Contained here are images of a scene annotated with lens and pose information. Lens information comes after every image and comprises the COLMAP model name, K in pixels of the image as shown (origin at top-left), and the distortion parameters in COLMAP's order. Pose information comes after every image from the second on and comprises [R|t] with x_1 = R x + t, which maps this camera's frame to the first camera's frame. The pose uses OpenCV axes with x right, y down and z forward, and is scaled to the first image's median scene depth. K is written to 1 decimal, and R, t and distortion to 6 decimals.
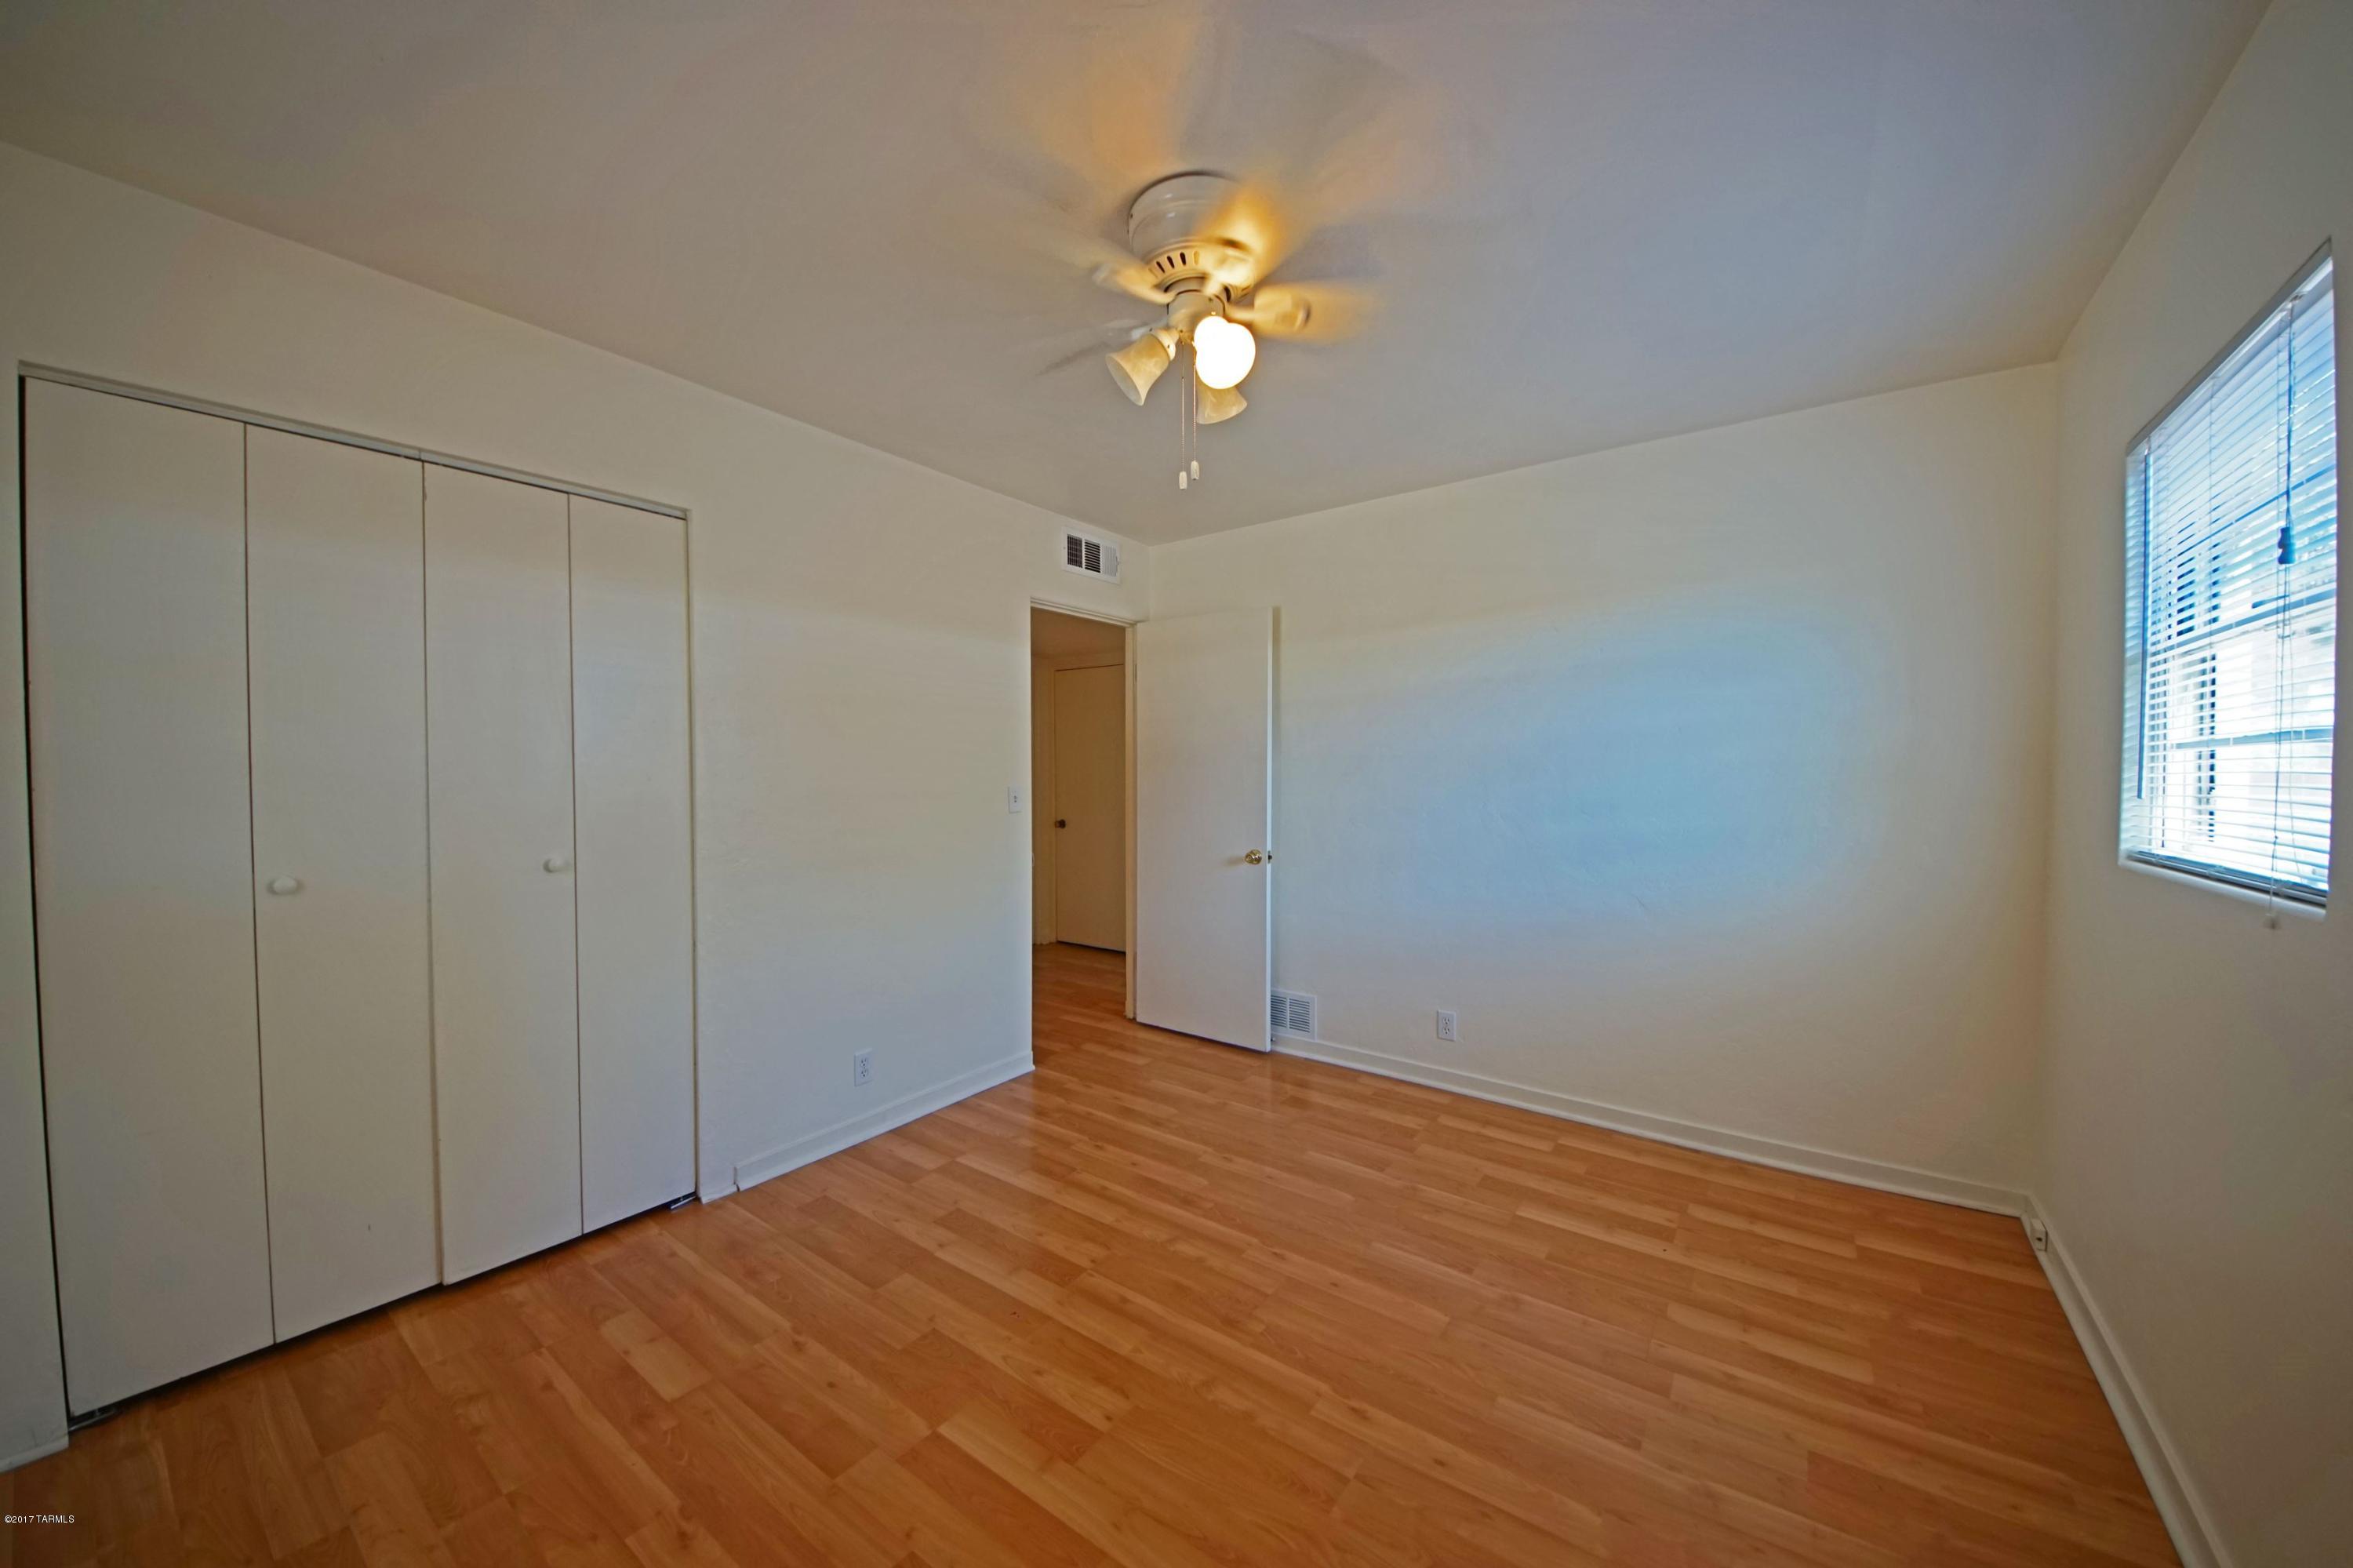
lens RADIAL K [[841.0, 0, 1158.3], [0, 841.0, 787.1], [0, 0, 1]] dist [0.021178, -0.018893]
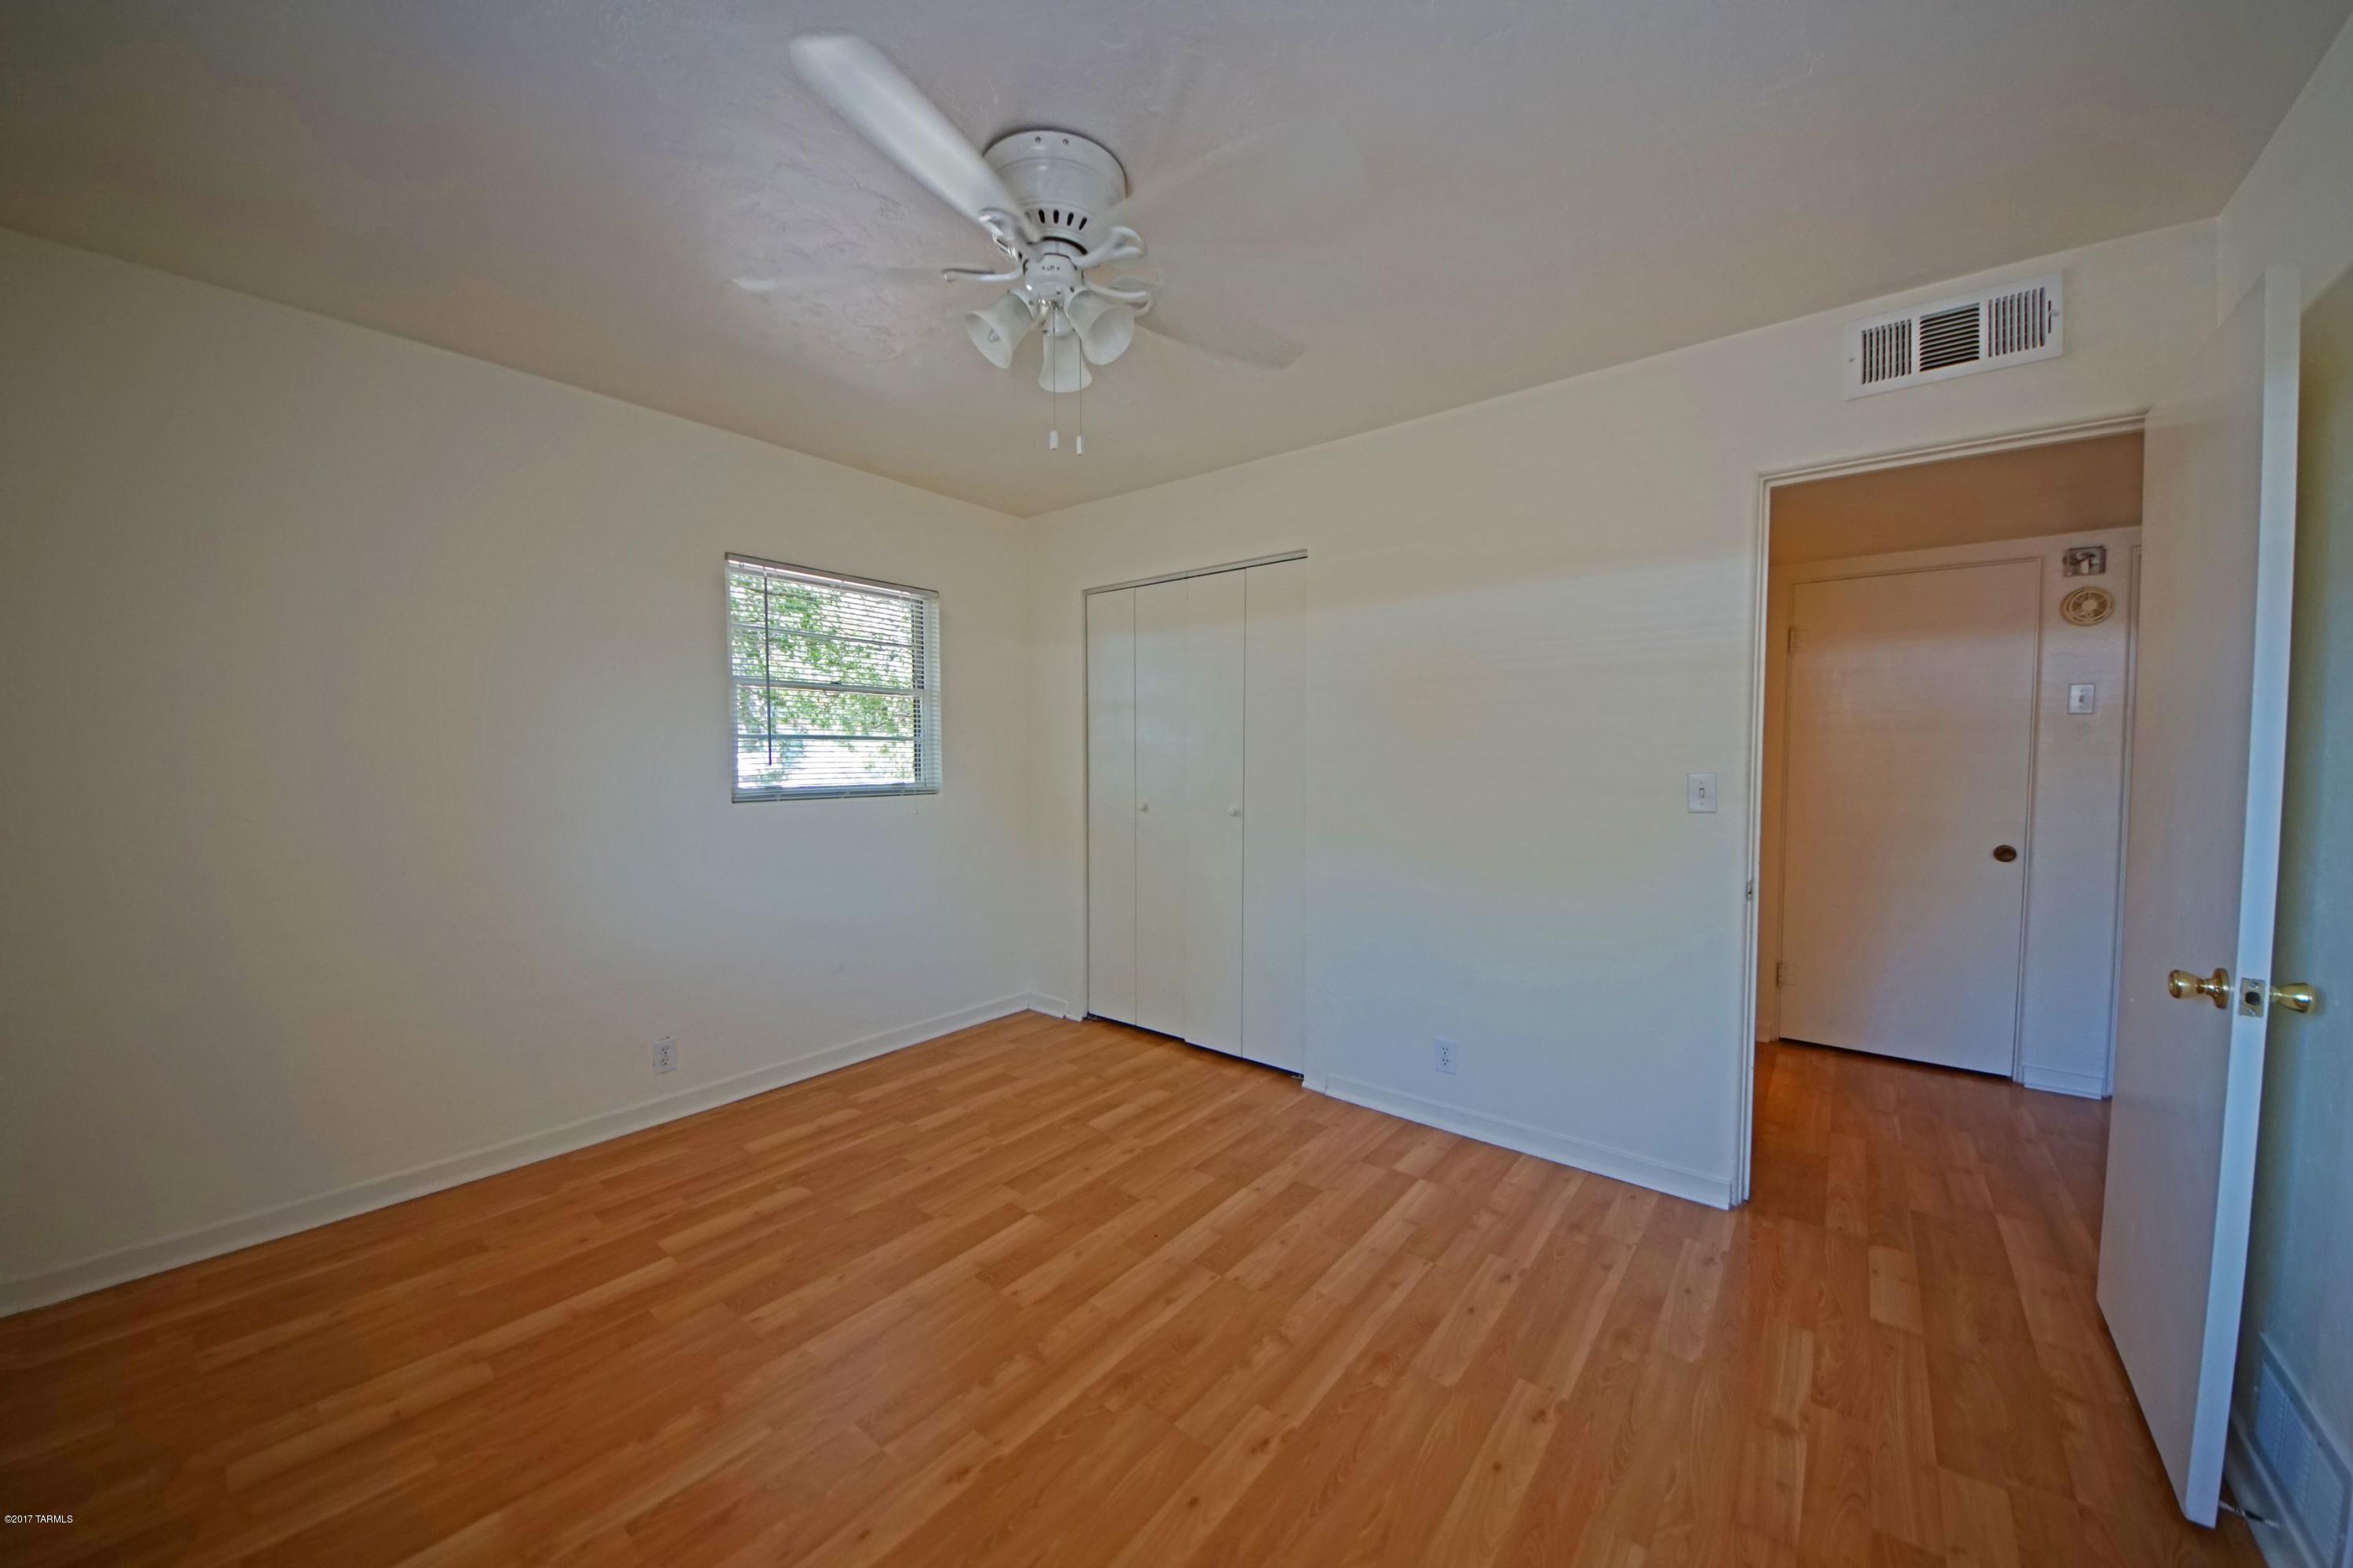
lens RADIAL K [[841.0, 0, 1158.3], [0, 841.0, 787.1], [0, 0, 1]] dist [0.021178, -0.018893]
pose [[-0.049280, 0.046558, -0.997699, 0.819904], [-0.025339, 0.998533, 0.047848, -0.017119], [0.998464, 0.027638, -0.048028, 0.940627]]
